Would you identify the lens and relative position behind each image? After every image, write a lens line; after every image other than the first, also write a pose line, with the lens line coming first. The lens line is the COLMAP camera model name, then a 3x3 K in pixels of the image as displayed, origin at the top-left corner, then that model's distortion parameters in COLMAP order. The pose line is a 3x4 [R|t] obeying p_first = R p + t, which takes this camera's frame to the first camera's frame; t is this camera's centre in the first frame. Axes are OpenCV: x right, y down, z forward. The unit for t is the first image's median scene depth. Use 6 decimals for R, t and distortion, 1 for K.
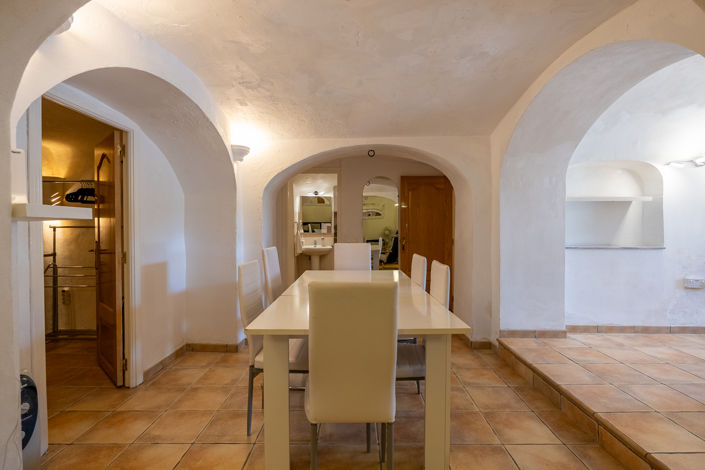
lens RADIAL K [[344.9, 0, 354.0], [0, 344.9, 236.9], [0, 0, 1]] dist [-0.001593, -0.000169]
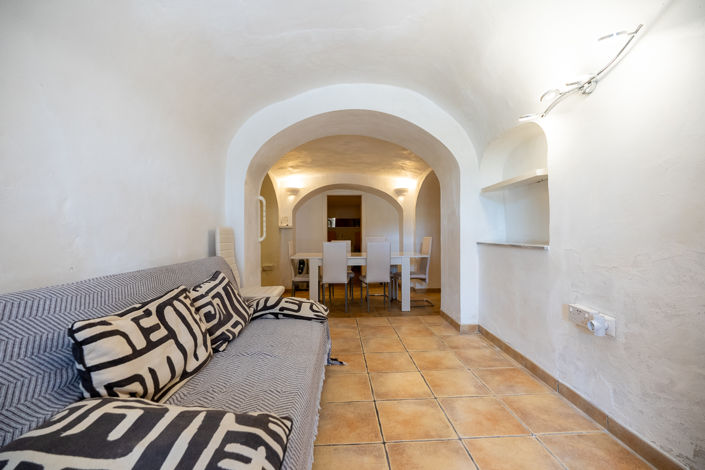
lens RADIAL K [[311.1, 0, 352.2], [0, 311.1, 234.2], [0, 0, 1]] dist [-0.003974, -0.000747]
pose [[0.040093, -0.001452, -0.999195, 1.448974], [-0.006790, 0.999975, -0.001726, 0.010000], [0.999173, 0.006853, 0.040082, 0.621772]]
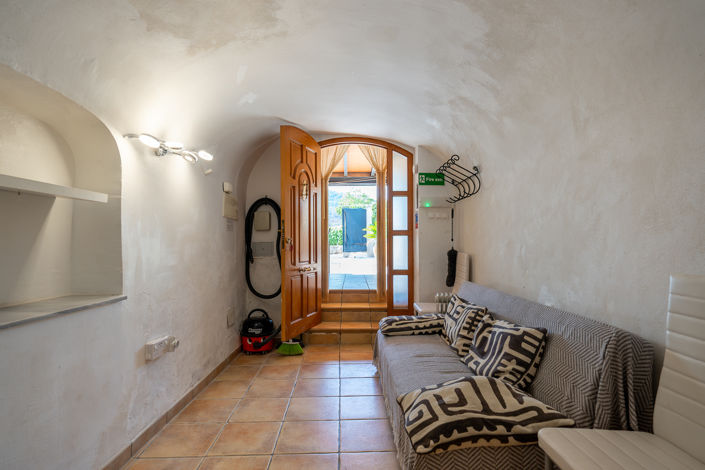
lens RADIAL K [[361.2, 0, 356.5], [0, 361.2, 240.6], [0, 0, 1]] dist [0.004532, 0.000737]
pose [[-0.031309, 0.006221, 0.999490, 0.349303], [0.014609, 0.999877, -0.005766, -0.044234], [-0.999403, 0.014421, -0.031396, 0.667592]]
